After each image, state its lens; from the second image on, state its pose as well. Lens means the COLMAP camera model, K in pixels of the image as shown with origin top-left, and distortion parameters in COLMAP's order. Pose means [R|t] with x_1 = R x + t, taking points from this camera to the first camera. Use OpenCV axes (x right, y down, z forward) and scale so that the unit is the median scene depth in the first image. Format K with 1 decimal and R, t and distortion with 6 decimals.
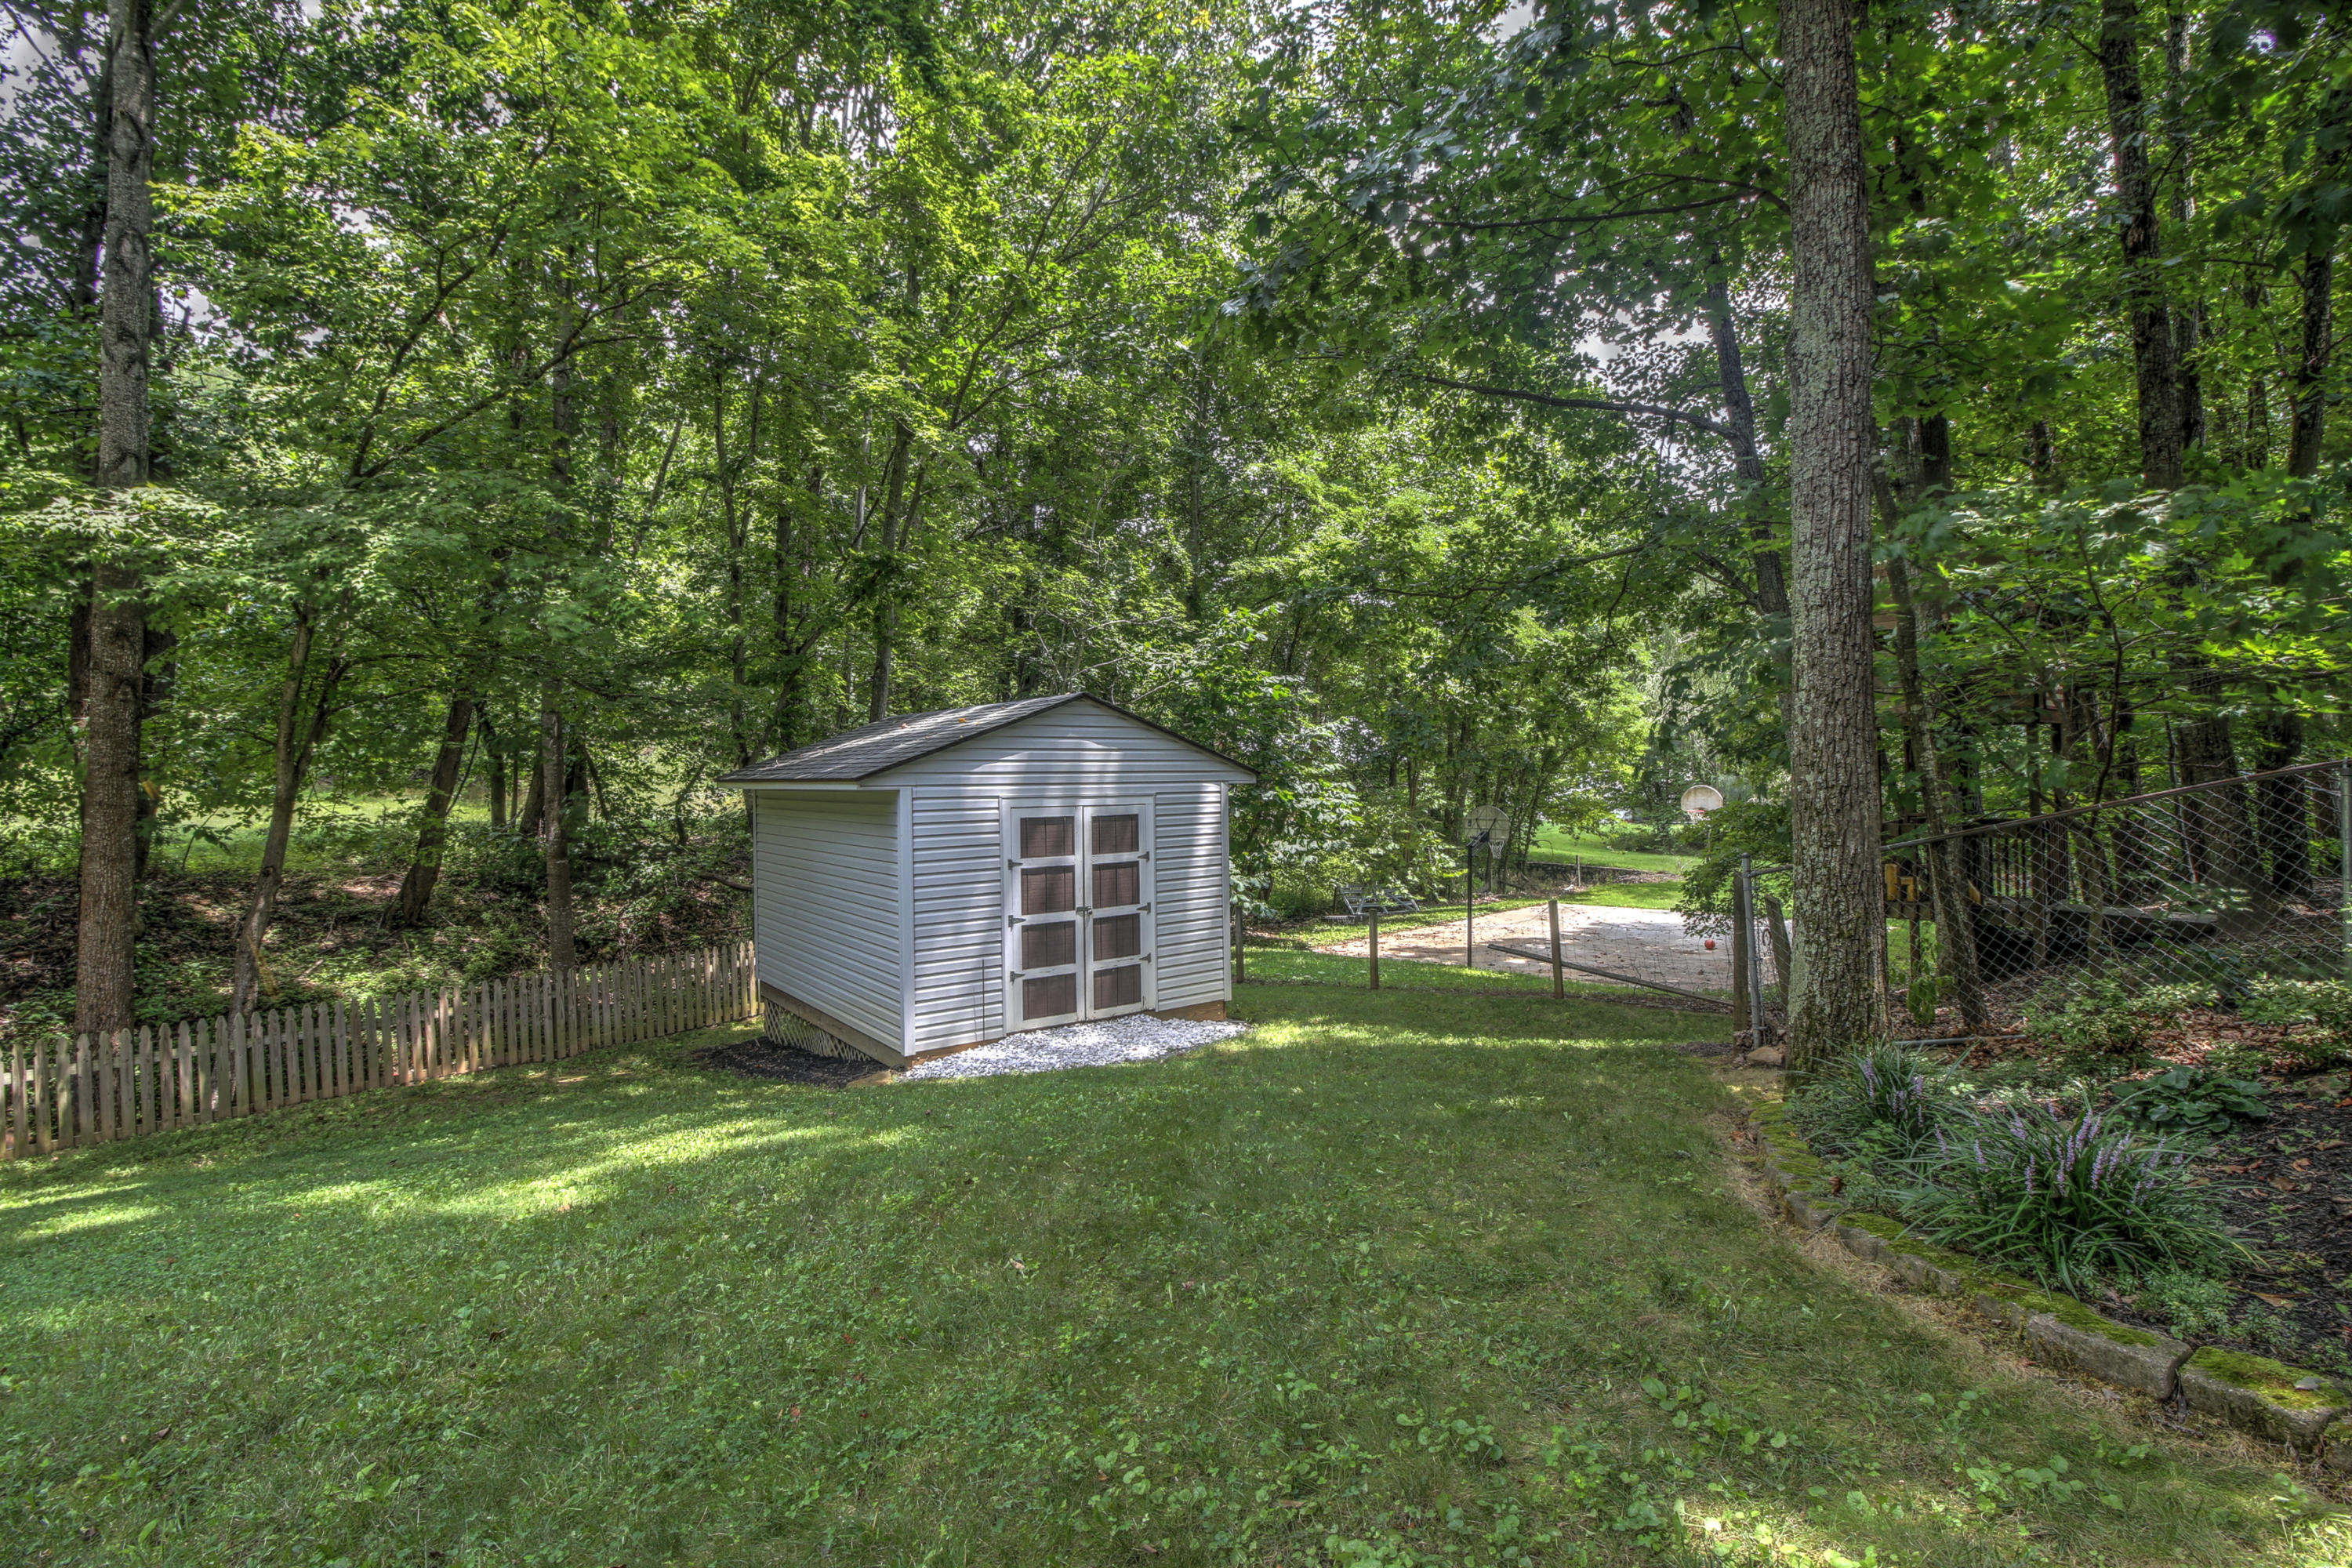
lens RADIAL K [[1084.4, 0, 1175.3], [0, 1084.4, 764.6], [0, 0, 1]] dist [0.003143, -0.014460]
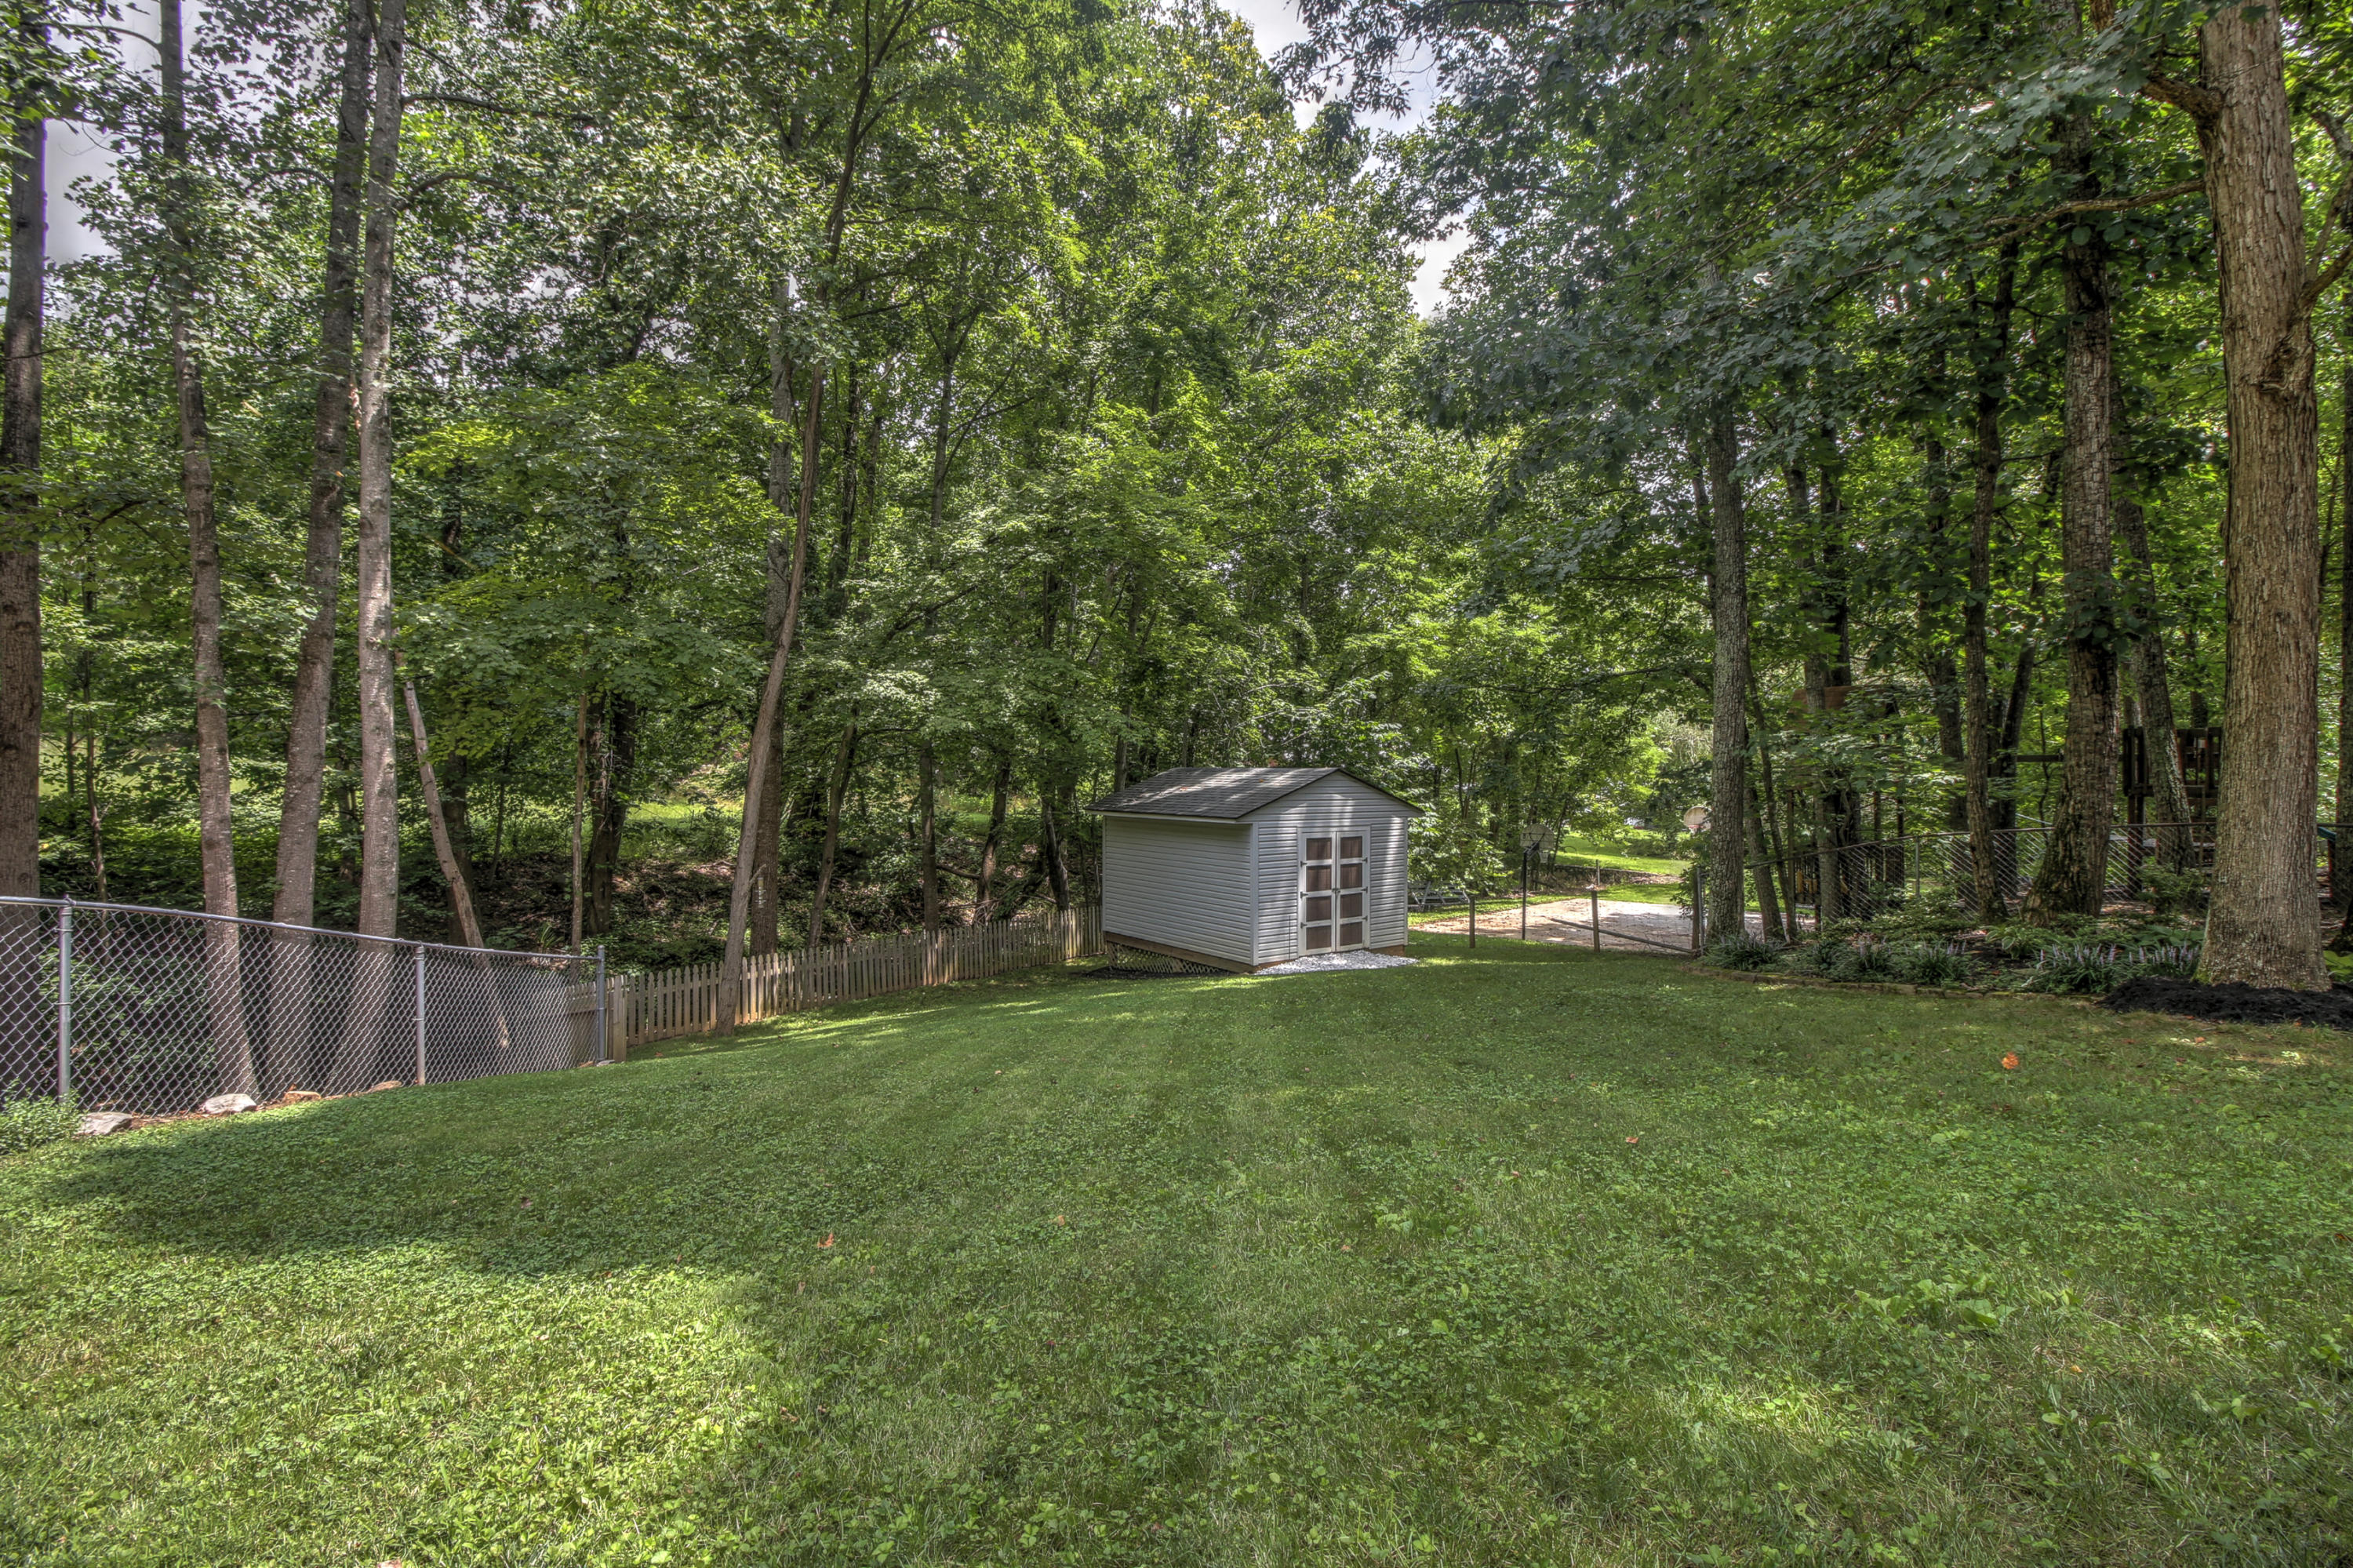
lens RADIAL K [[1084.9, 0, 1175.8], [0, 1084.9, 764.5], [0, 0, 1]] dist [0.003143, -0.014460]
pose [[0.999904, 0.010056, -0.009578, -0.170066], [-0.010038, 0.999948, 0.001944, -0.037567], [0.009597, -0.001848, 0.999952, -0.404880]]
